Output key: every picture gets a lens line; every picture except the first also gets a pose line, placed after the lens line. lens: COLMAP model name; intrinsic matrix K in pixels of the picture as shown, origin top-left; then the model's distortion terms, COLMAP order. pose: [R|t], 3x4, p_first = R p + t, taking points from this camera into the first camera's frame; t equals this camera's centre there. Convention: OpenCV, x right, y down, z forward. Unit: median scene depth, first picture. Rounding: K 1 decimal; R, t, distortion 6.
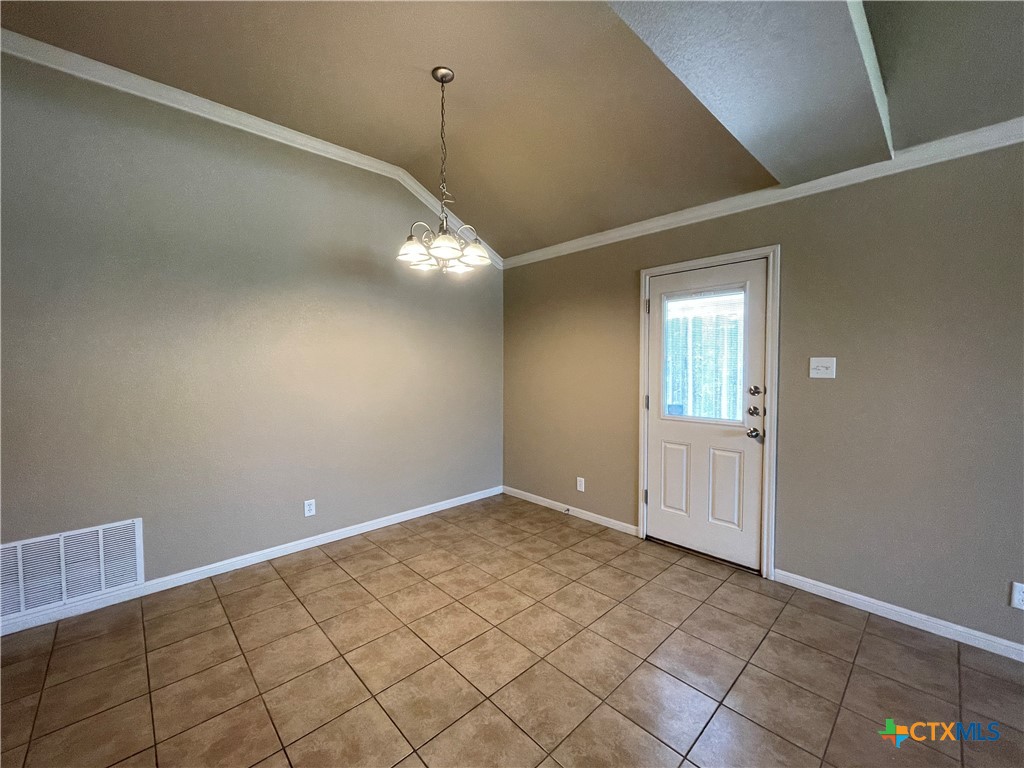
lens RADIAL K [[412.8, 0, 508.1], [0, 412.8, 380.9], [0, 0, 1]] dist [-0.005978, -0.000195]
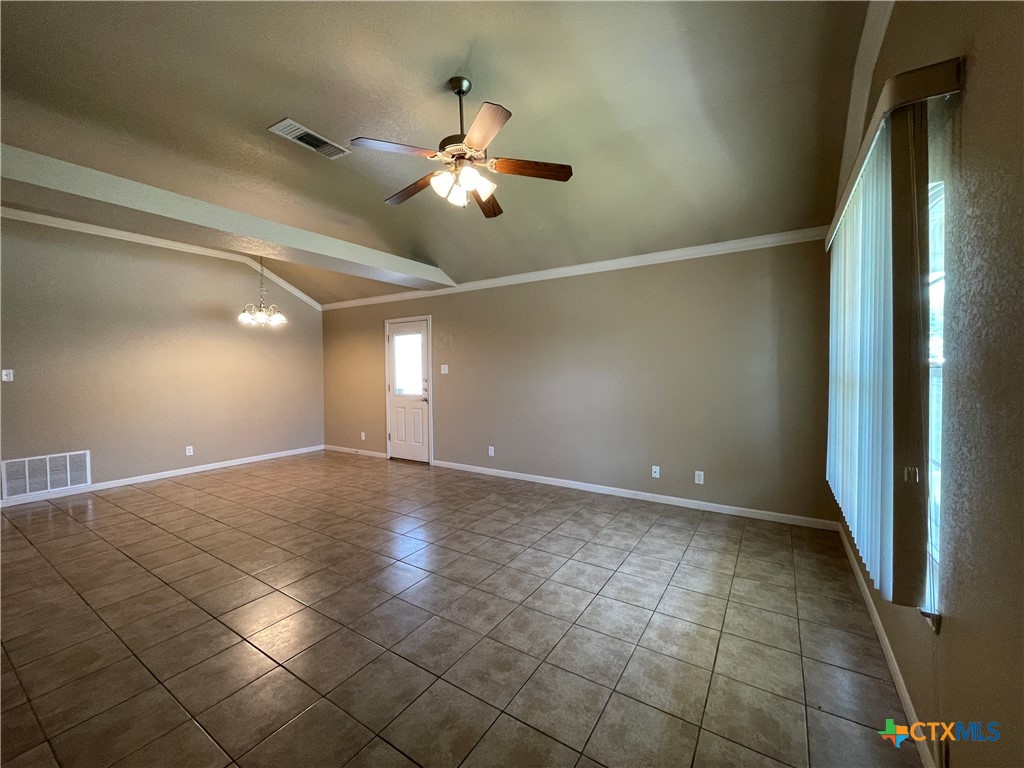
lens RADIAL K [[412.8, 0, 508.1], [0, 412.8, 380.9], [0, 0, 1]] dist [-0.005978, -0.000195]
pose [[0.970921, -0.013045, 0.239045, 0.494825], [0.016722, 0.999771, -0.013359, 0.064109], [-0.238816, 0.016968, 0.970917, -1.206385]]
